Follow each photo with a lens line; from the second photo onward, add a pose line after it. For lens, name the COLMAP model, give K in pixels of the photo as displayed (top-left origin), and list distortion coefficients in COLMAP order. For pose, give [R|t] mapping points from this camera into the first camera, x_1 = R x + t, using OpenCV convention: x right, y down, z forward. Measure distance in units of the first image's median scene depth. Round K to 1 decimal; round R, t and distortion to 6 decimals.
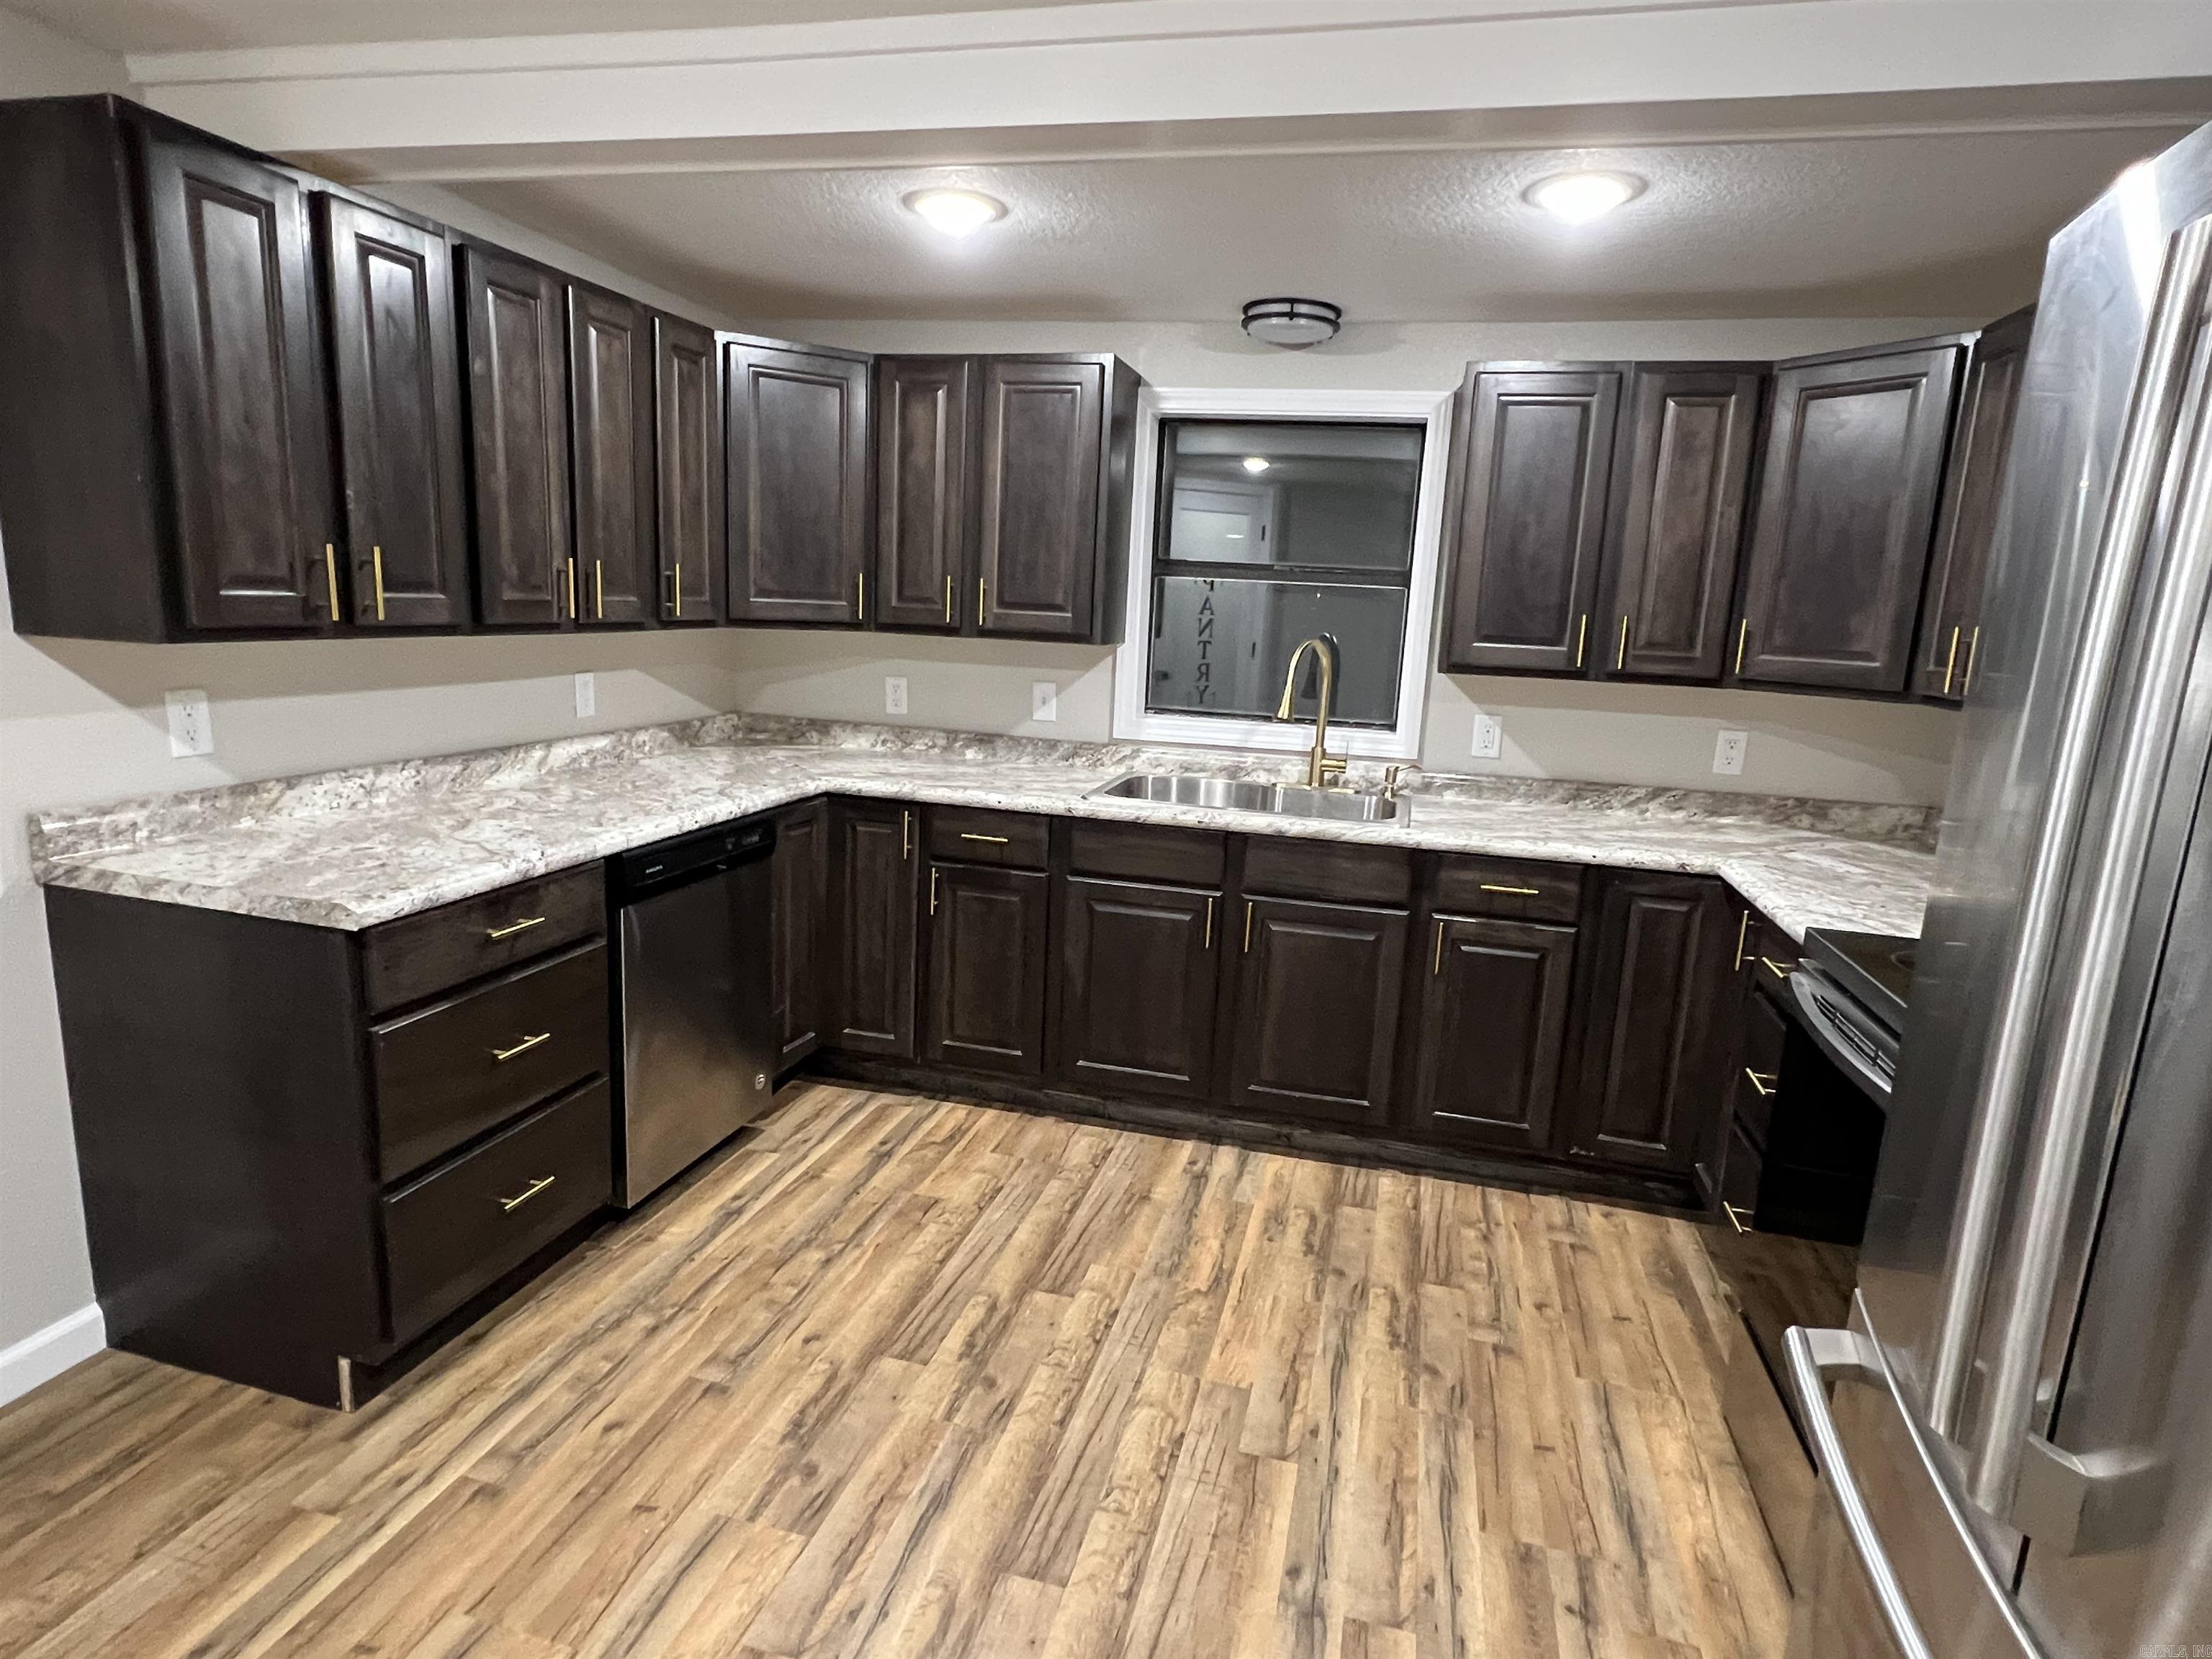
lens RADIAL K [[1197.8, 0, 1109.1], [0, 1197.8, 841.4], [0, 0, 1]] dist [-0.003531, 0.002449]
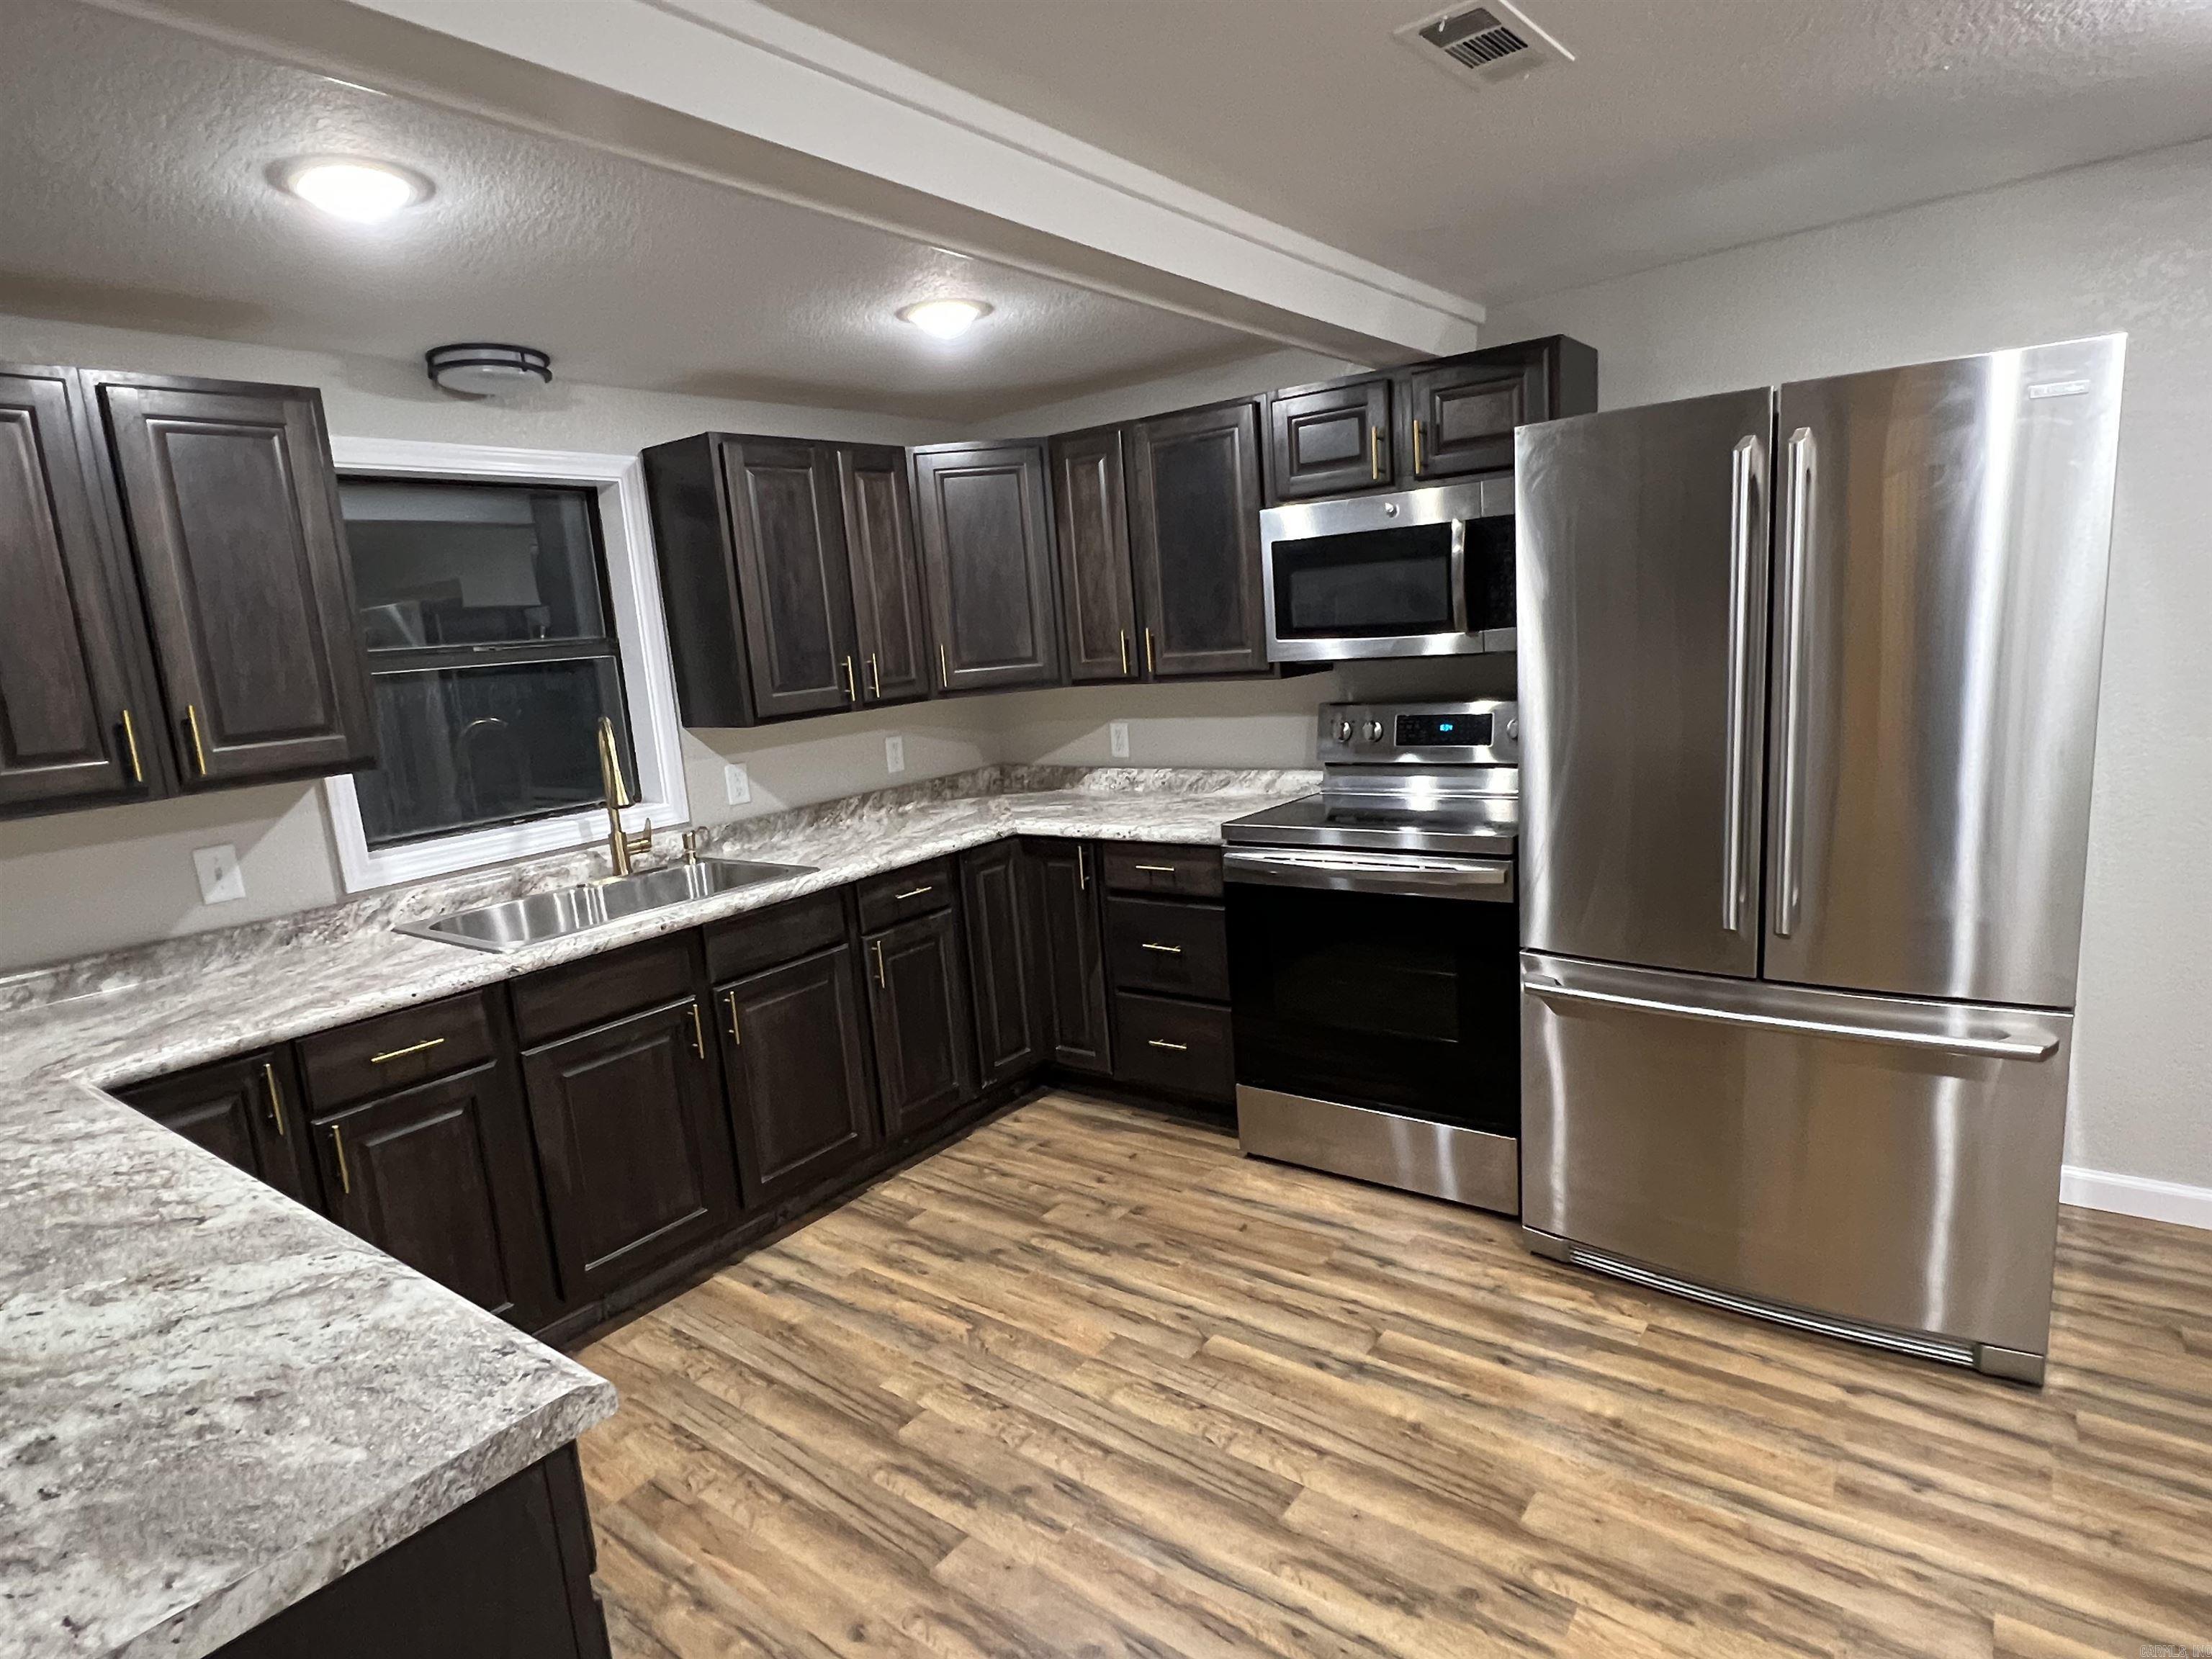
lens RADIAL K [[1197.8, 0, 1098.5], [0, 1197.8, 840.7], [0, 0, 1]] dist [-0.003531, 0.002449]
pose [[0.390707, -0.243168, 0.887816, -0.629234], [0.278220, 0.950564, 0.137916, -0.121403], [-0.877463, 0.193123, 0.439047, 0.341065]]
